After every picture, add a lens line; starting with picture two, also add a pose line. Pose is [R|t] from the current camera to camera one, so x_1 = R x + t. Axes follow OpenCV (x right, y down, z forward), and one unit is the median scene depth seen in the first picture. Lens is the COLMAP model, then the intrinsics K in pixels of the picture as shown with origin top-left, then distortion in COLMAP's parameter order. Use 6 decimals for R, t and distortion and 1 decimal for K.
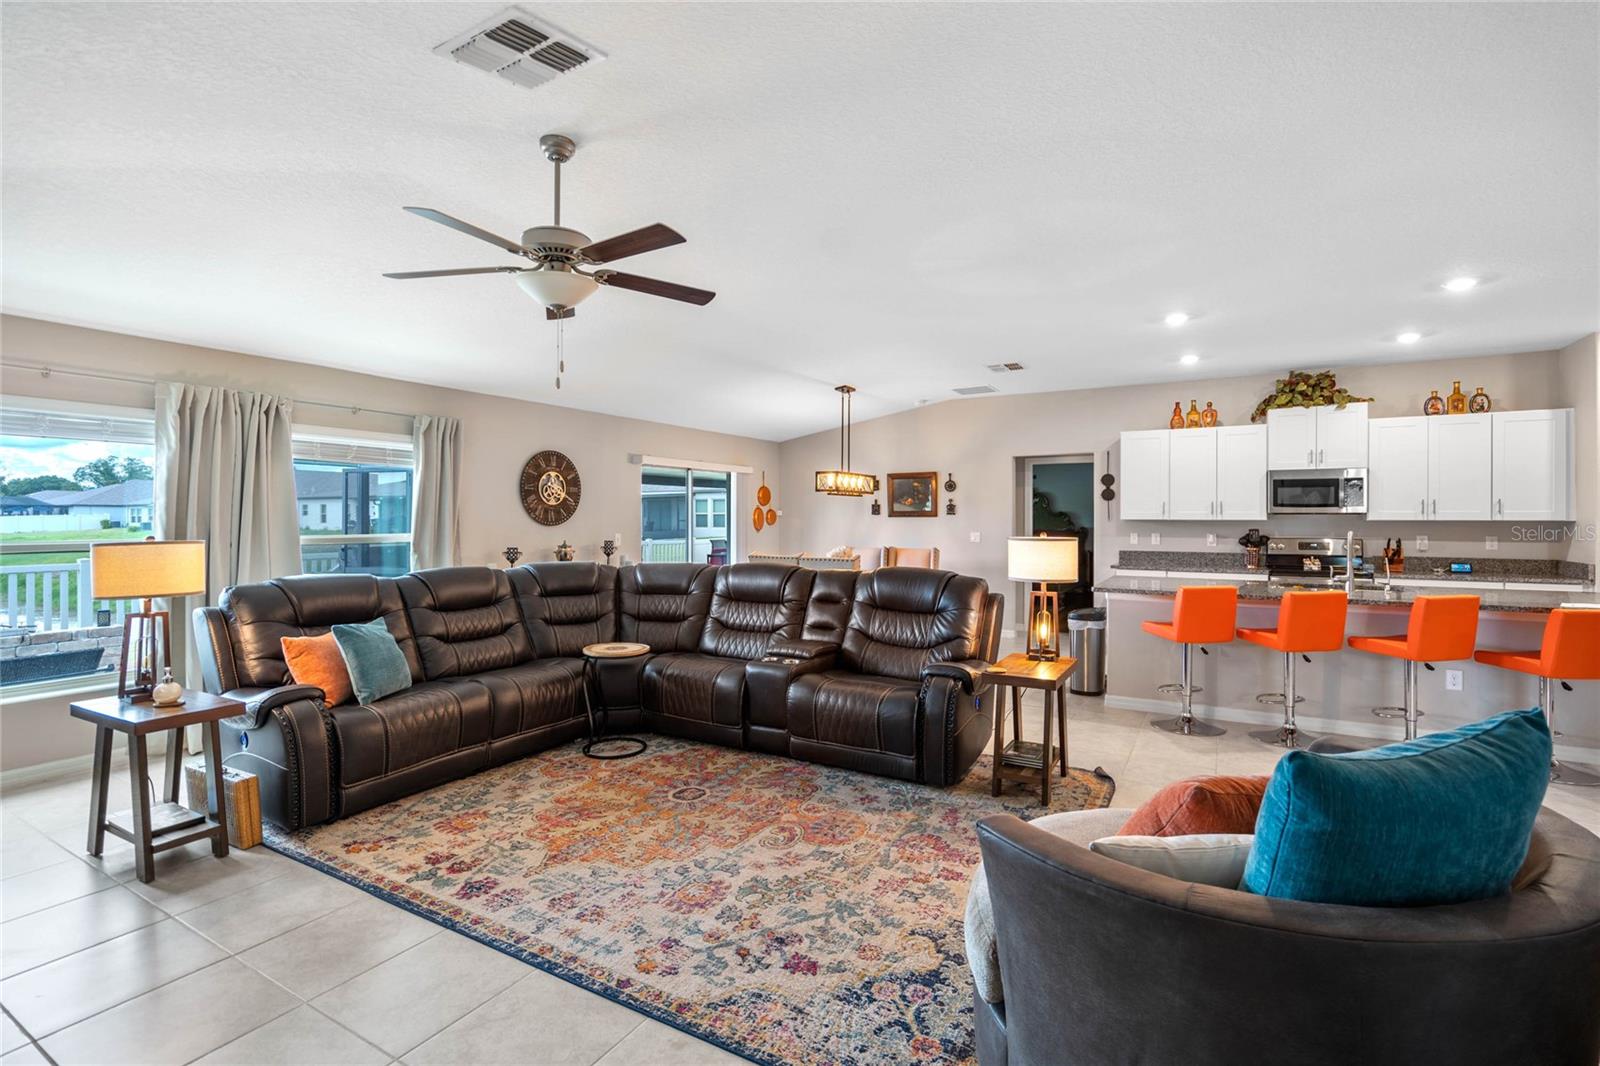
lens RADIAL K [[731.0, 0, 810.5], [0, 731.0, 517.9], [0, 0, 1]] dist [-0.001107, 0.000467]
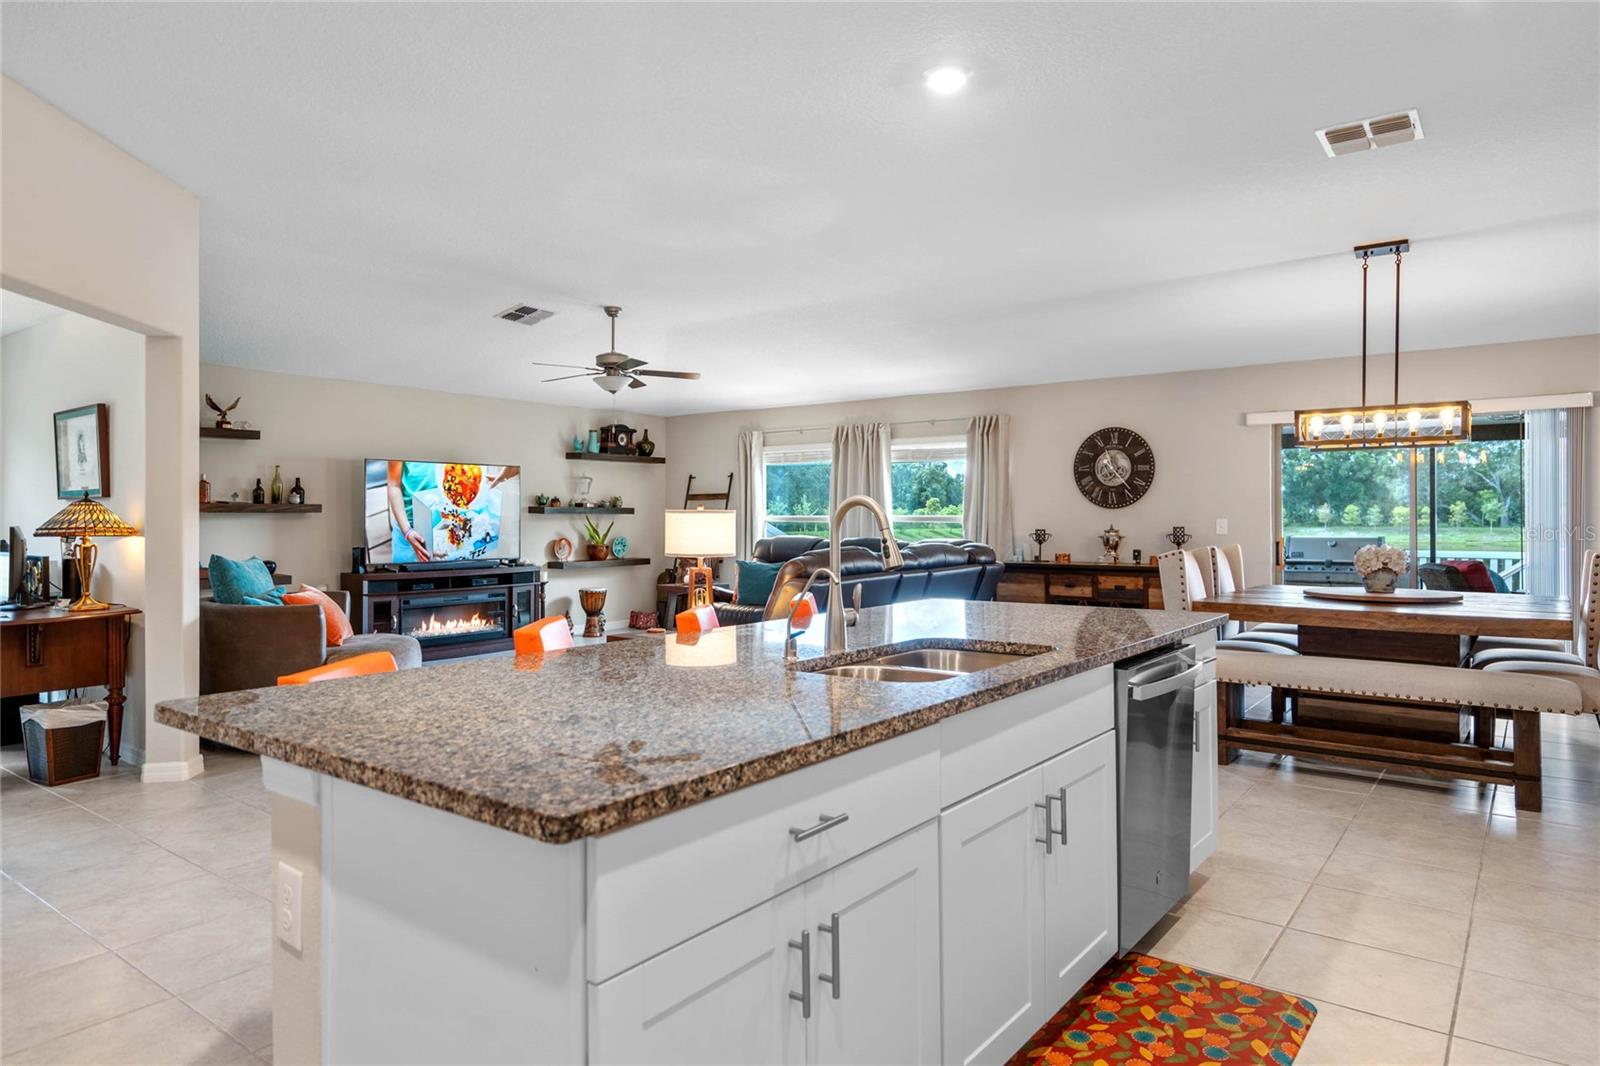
lens RADIAL K [[970.1, 0, 800.7], [0, 970.1, 507.8], [0, 0, 1]] dist [0.017031, -0.000845]
pose [[-0.126598, -0.009565, -0.991908, 0.912903], [0.000633, 0.999953, -0.009723, 0.021426], [0.991954, -0.001859, -0.126586, 0.764931]]
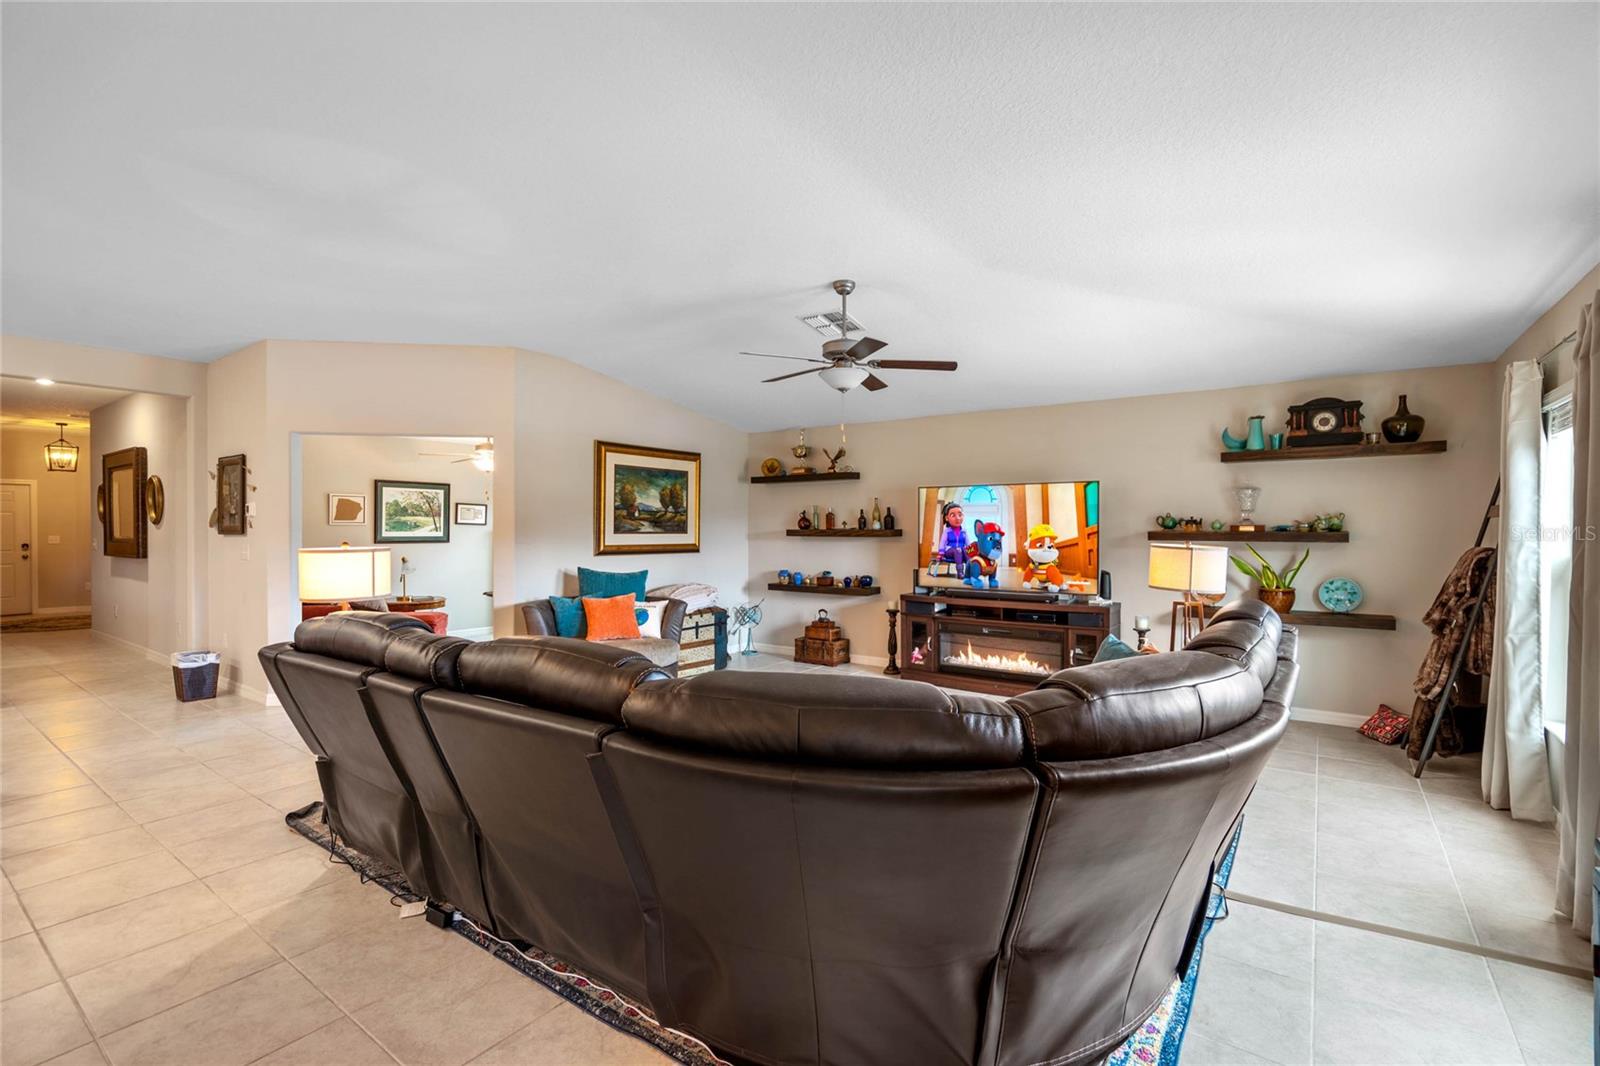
lens RADIAL K [[731.0, 0, 807.5], [0, 731.0, 531.5], [0, 0, 1]] dist [-0.001107, 0.000467]
pose [[-0.994251, 0.000499, 0.107073, -0.182452], [0.001468, 0.999959, 0.008975, -0.002218], [-0.107065, 0.009080, -0.994211, 1.063452]]
